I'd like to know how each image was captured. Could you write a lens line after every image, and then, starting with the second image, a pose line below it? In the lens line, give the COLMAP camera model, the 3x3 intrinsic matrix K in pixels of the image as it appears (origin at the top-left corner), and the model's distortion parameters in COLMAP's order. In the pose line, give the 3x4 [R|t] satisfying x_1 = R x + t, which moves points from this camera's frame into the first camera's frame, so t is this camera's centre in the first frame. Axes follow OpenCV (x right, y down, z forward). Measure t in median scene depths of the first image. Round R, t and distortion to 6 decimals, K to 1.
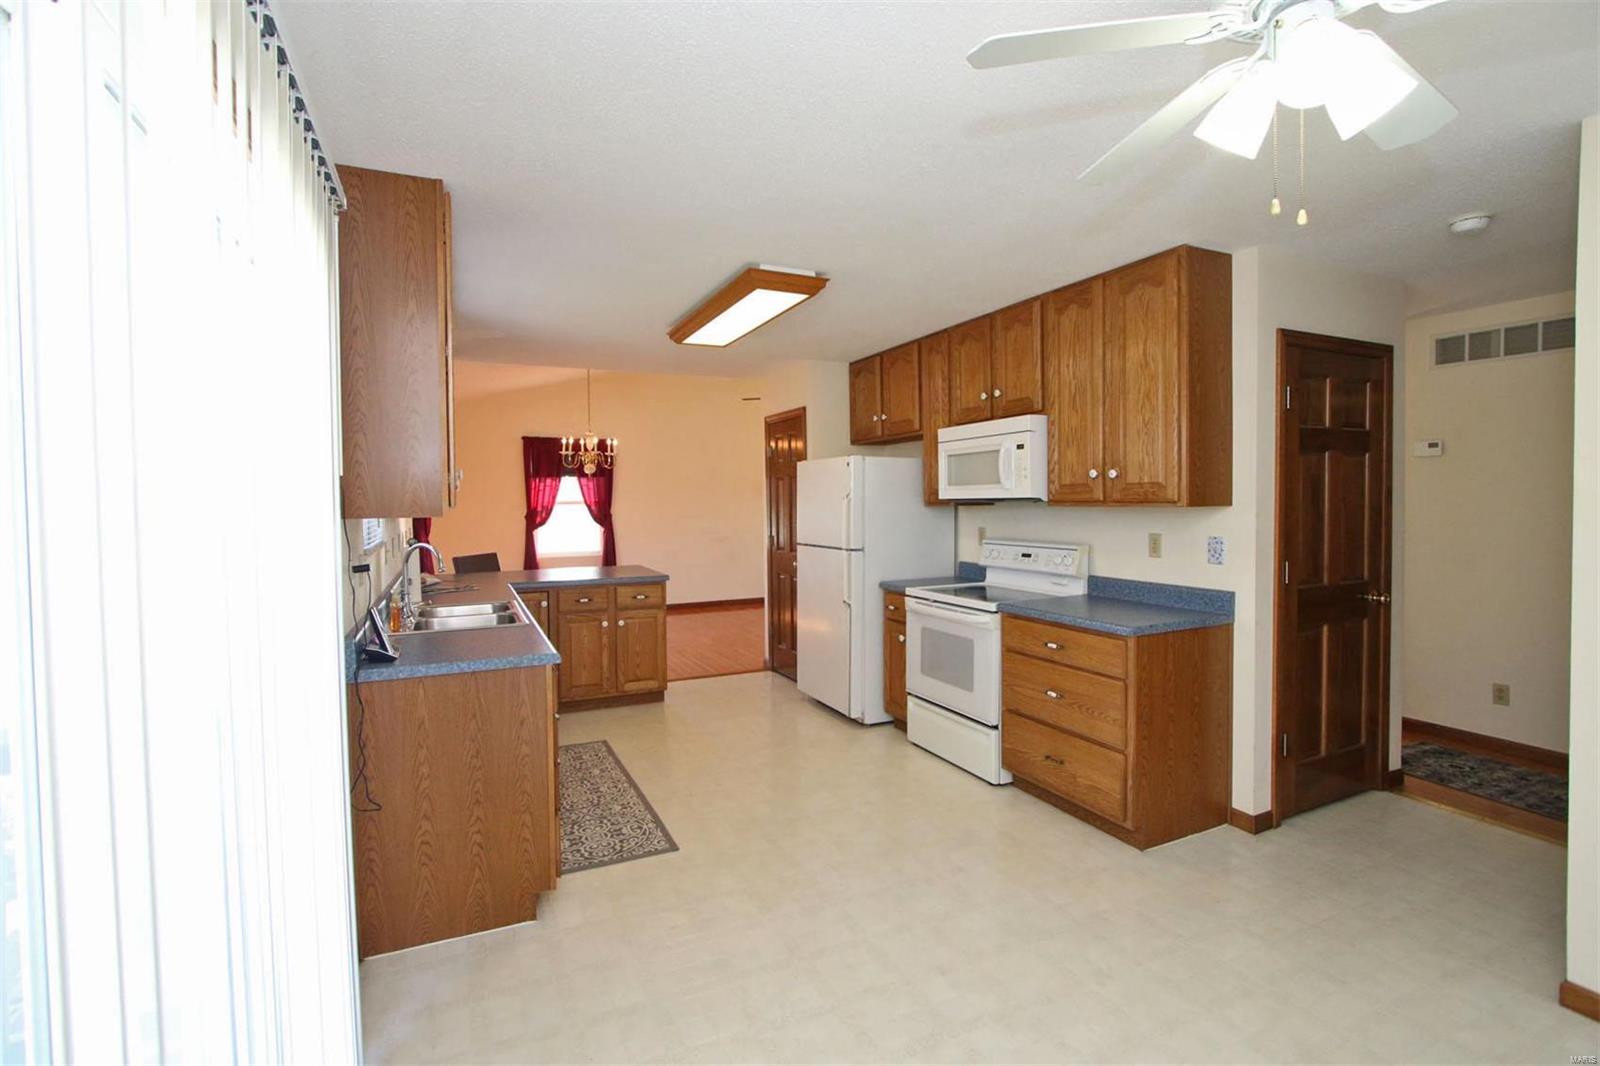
lens RADIAL K [[738.2, 0, 798.7], [0, 738.2, 430.0], [0, 0, 1]] dist [-0.016776, -0.000025]
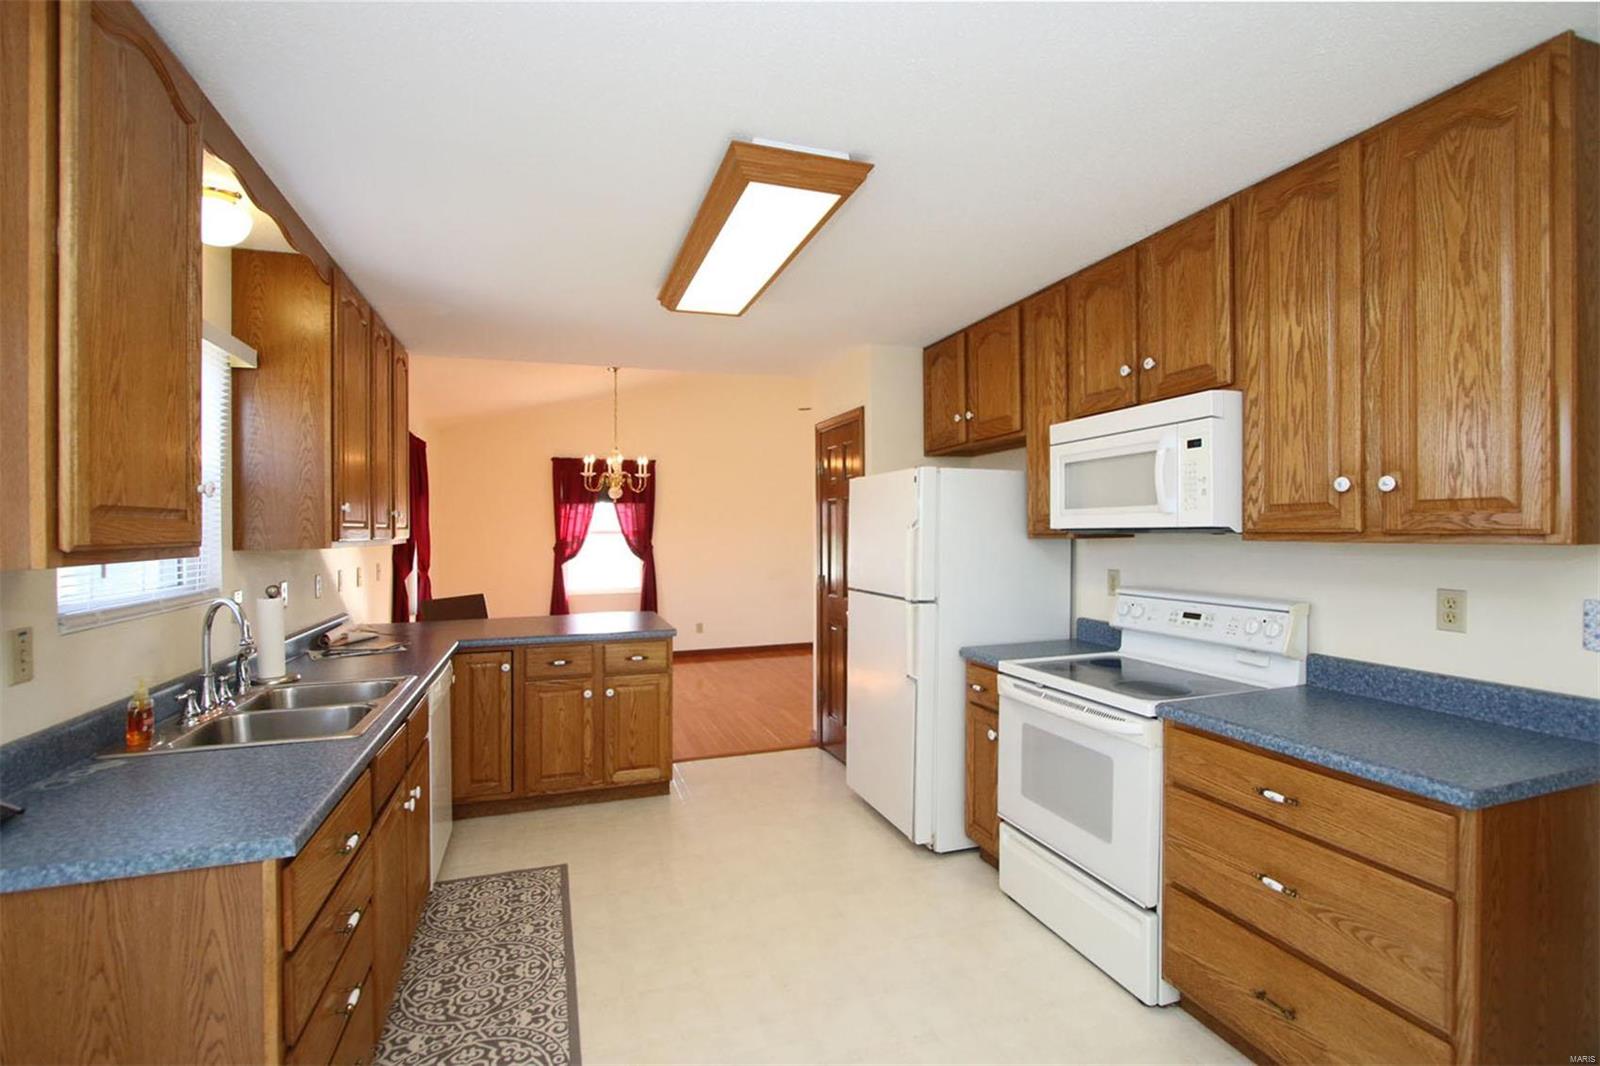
lens RADIAL K [[725.9, 0, 790.6], [0, 725.9, 521.2], [0, 0, 1]] dist [-0.015547, -0.000003]
pose [[0.991246, -0.002115, -0.132014, 0.045037], [0.013288, 0.996393, 0.083813, 0.030162], [0.131361, -0.084833, 0.987698, 0.337304]]
